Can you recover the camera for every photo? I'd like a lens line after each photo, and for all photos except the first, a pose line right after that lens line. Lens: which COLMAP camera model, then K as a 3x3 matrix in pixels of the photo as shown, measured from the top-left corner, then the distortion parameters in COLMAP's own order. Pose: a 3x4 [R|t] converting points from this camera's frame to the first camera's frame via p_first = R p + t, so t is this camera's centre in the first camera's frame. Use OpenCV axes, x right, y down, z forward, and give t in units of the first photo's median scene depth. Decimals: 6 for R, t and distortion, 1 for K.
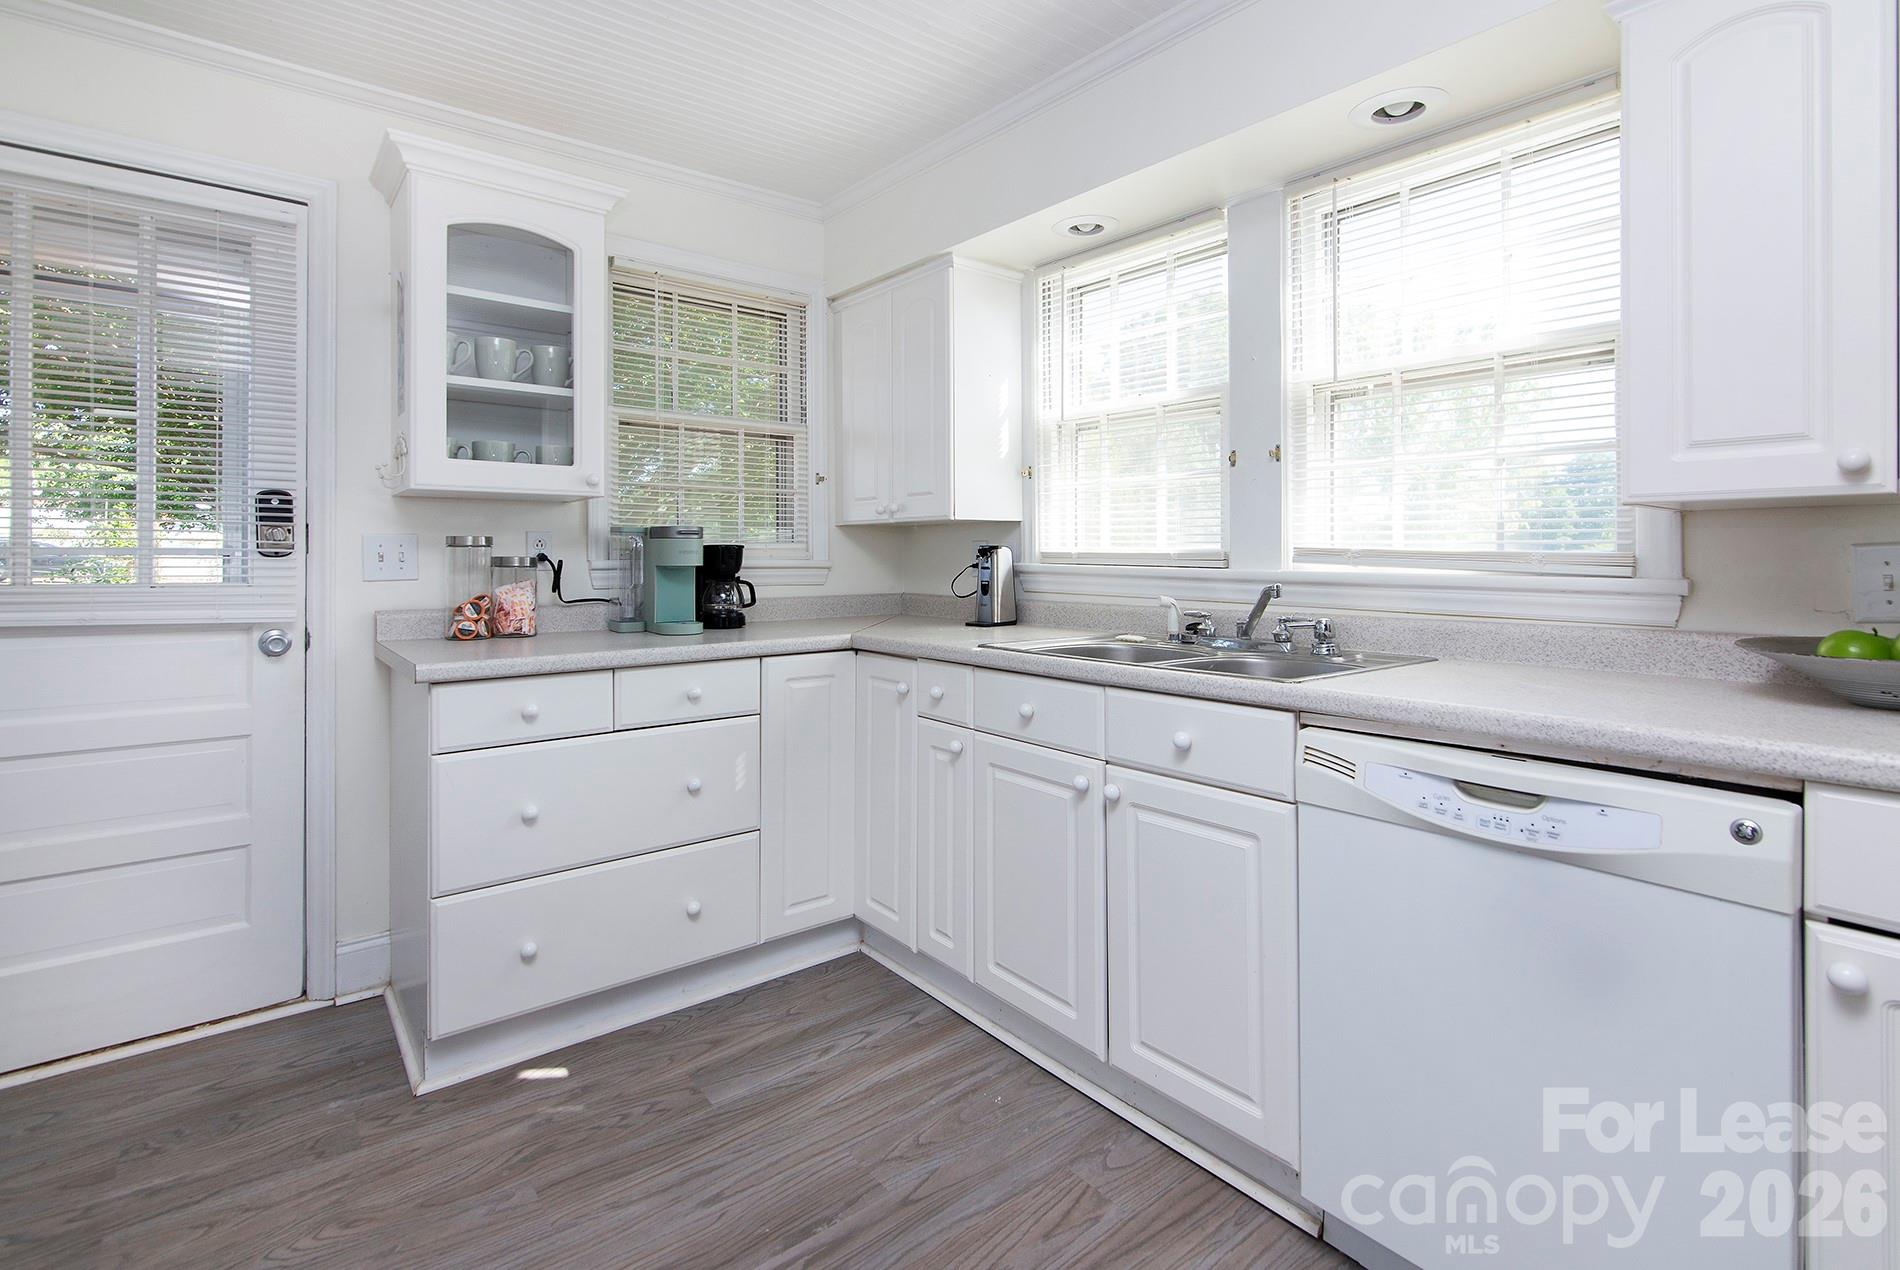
lens RADIAL K [[900.9, 0, 943.9], [0, 900.9, 552.3], [0, 0, 1]] dist [0.002149, -0.000037]
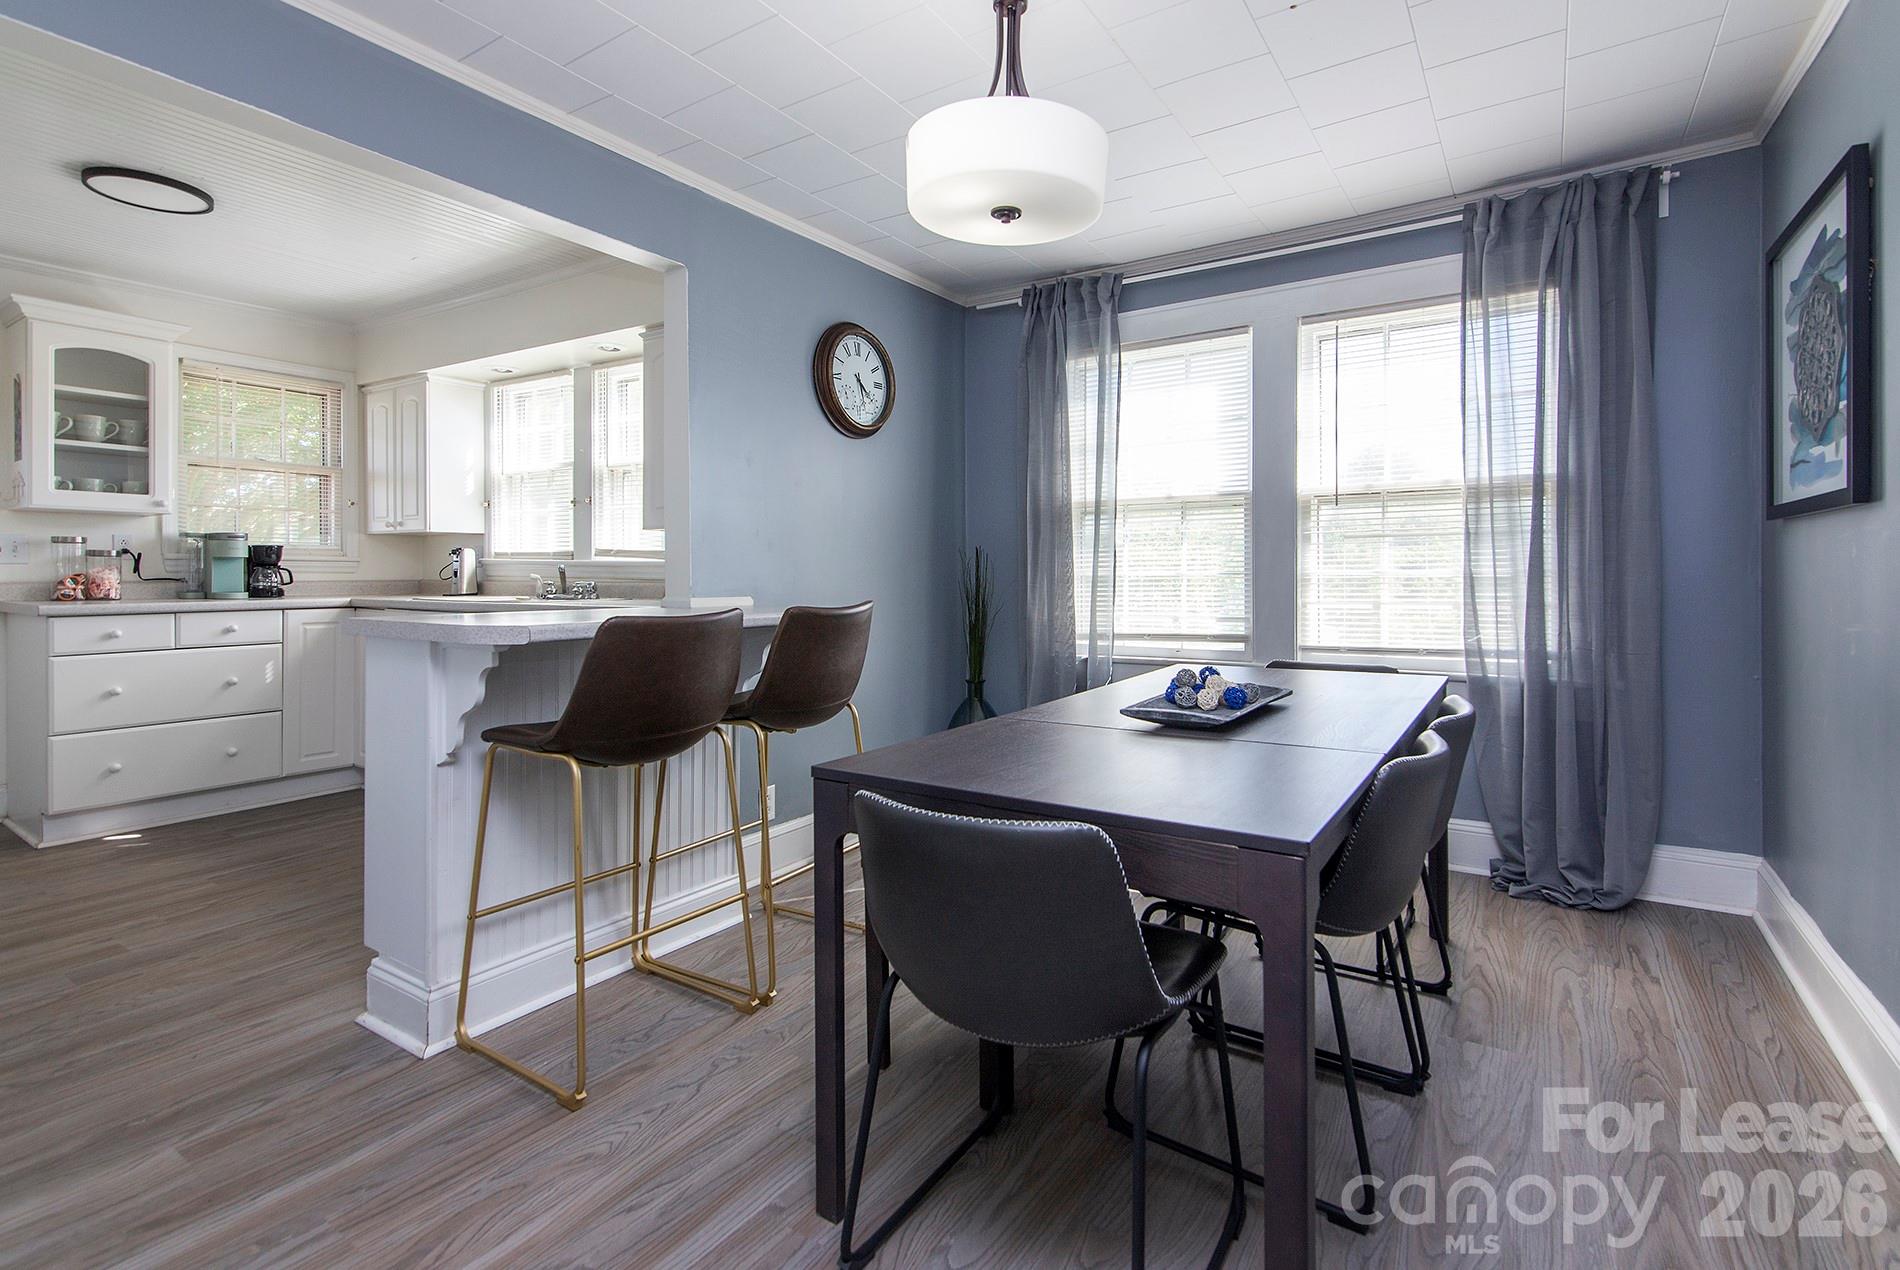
lens RADIAL K [[884.3, 0, 948.1], [0, 884.3, 574.8], [0, 0, 1]] dist [-0.003434, -0.000051]
pose [[0.946346, 0.002096, 0.323147, 0.446434], [-0.004604, 0.999965, 0.006996, 0.031924], [-0.323121, -0.008109, 0.946323, -0.987534]]
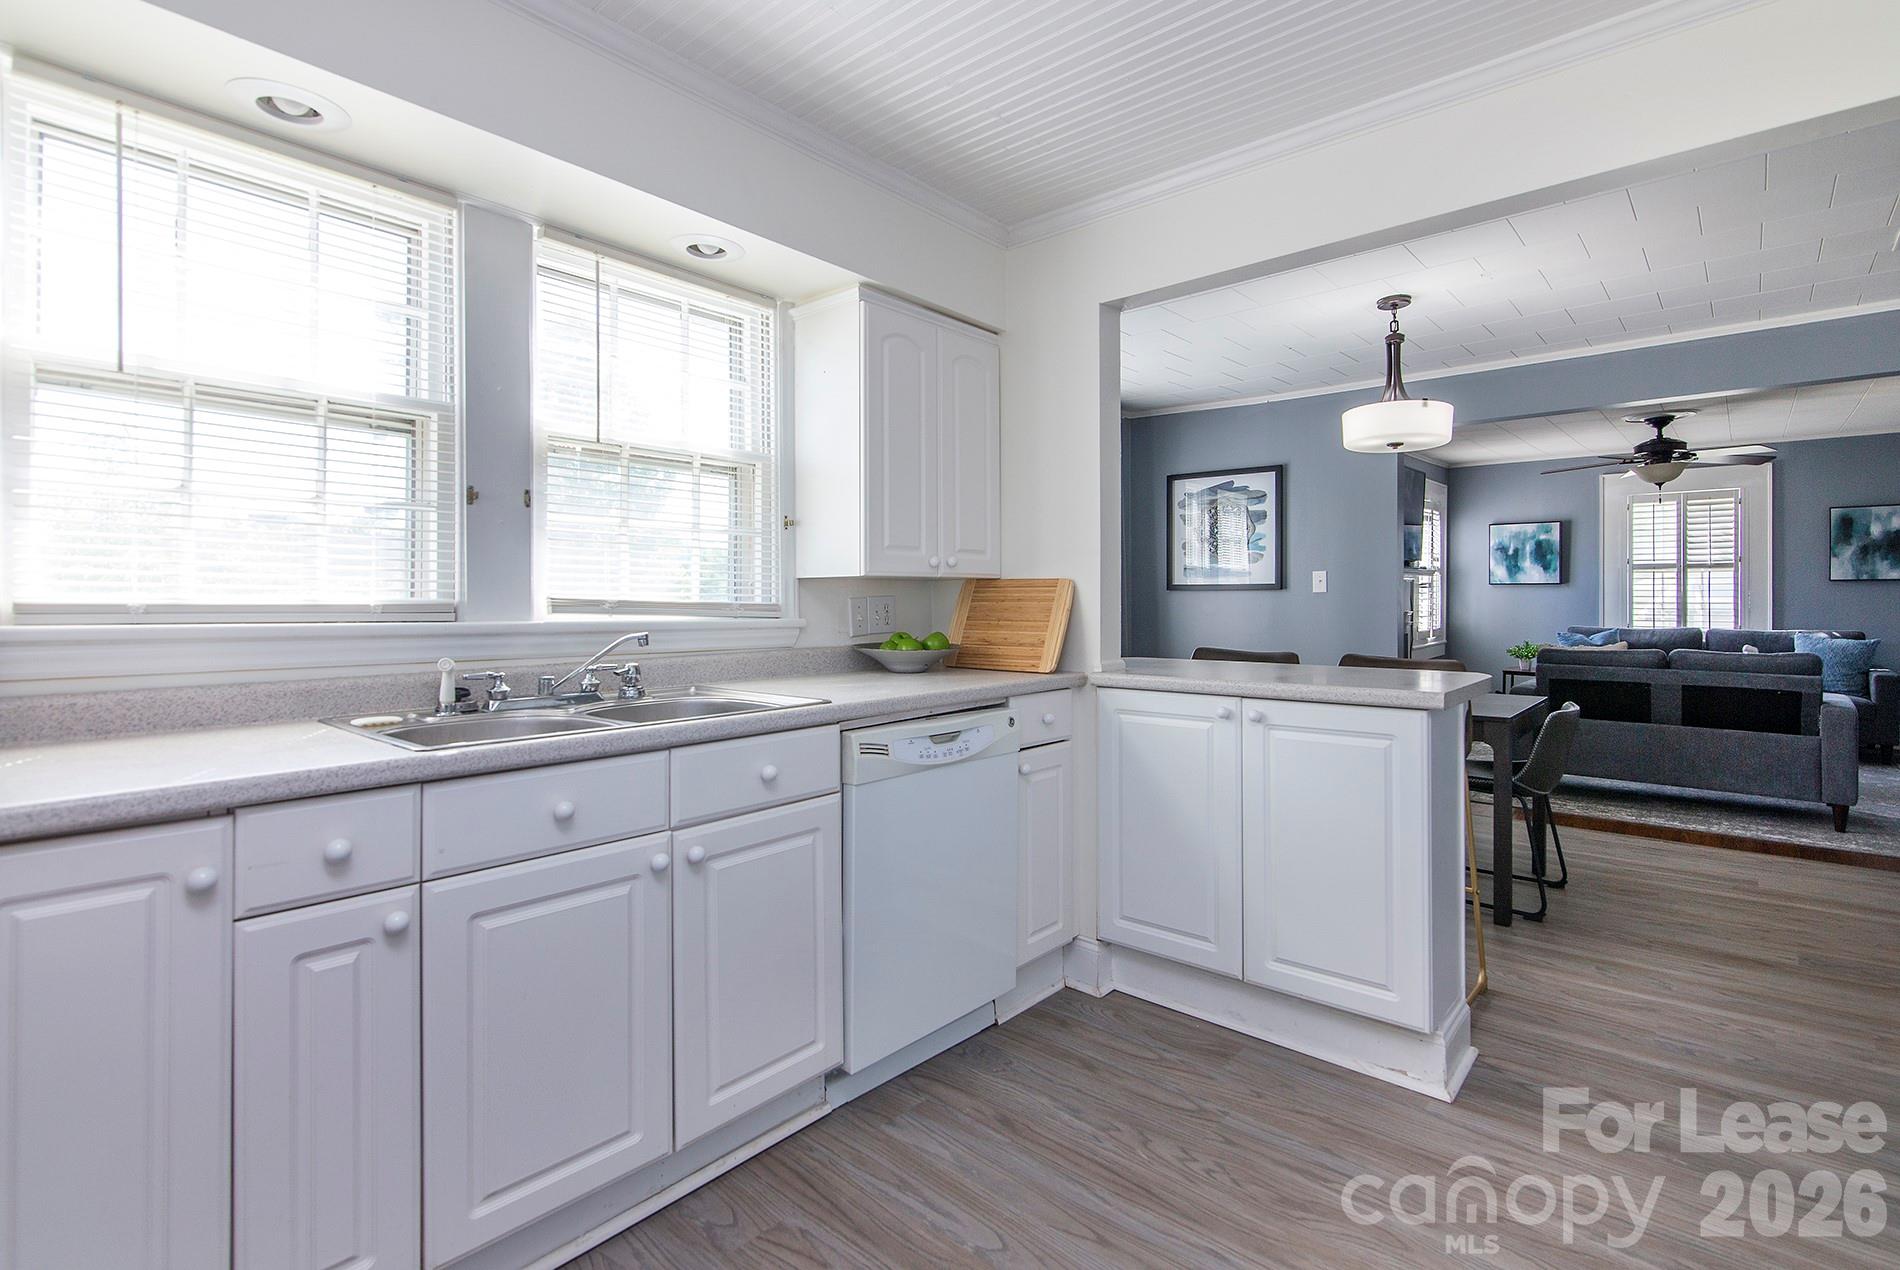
lens RADIAL K [[893.1, 0, 945.5], [0, 893.1, 596.2], [0, 0, 1]] dist [-0.016164, -0.000324]
pose [[-0.179637, 0.002812, 0.983729, -0.581930], [-0.002425, 0.999992, -0.003301, -0.004399], [-0.983730, -0.002979, -0.179629, 0.671631]]
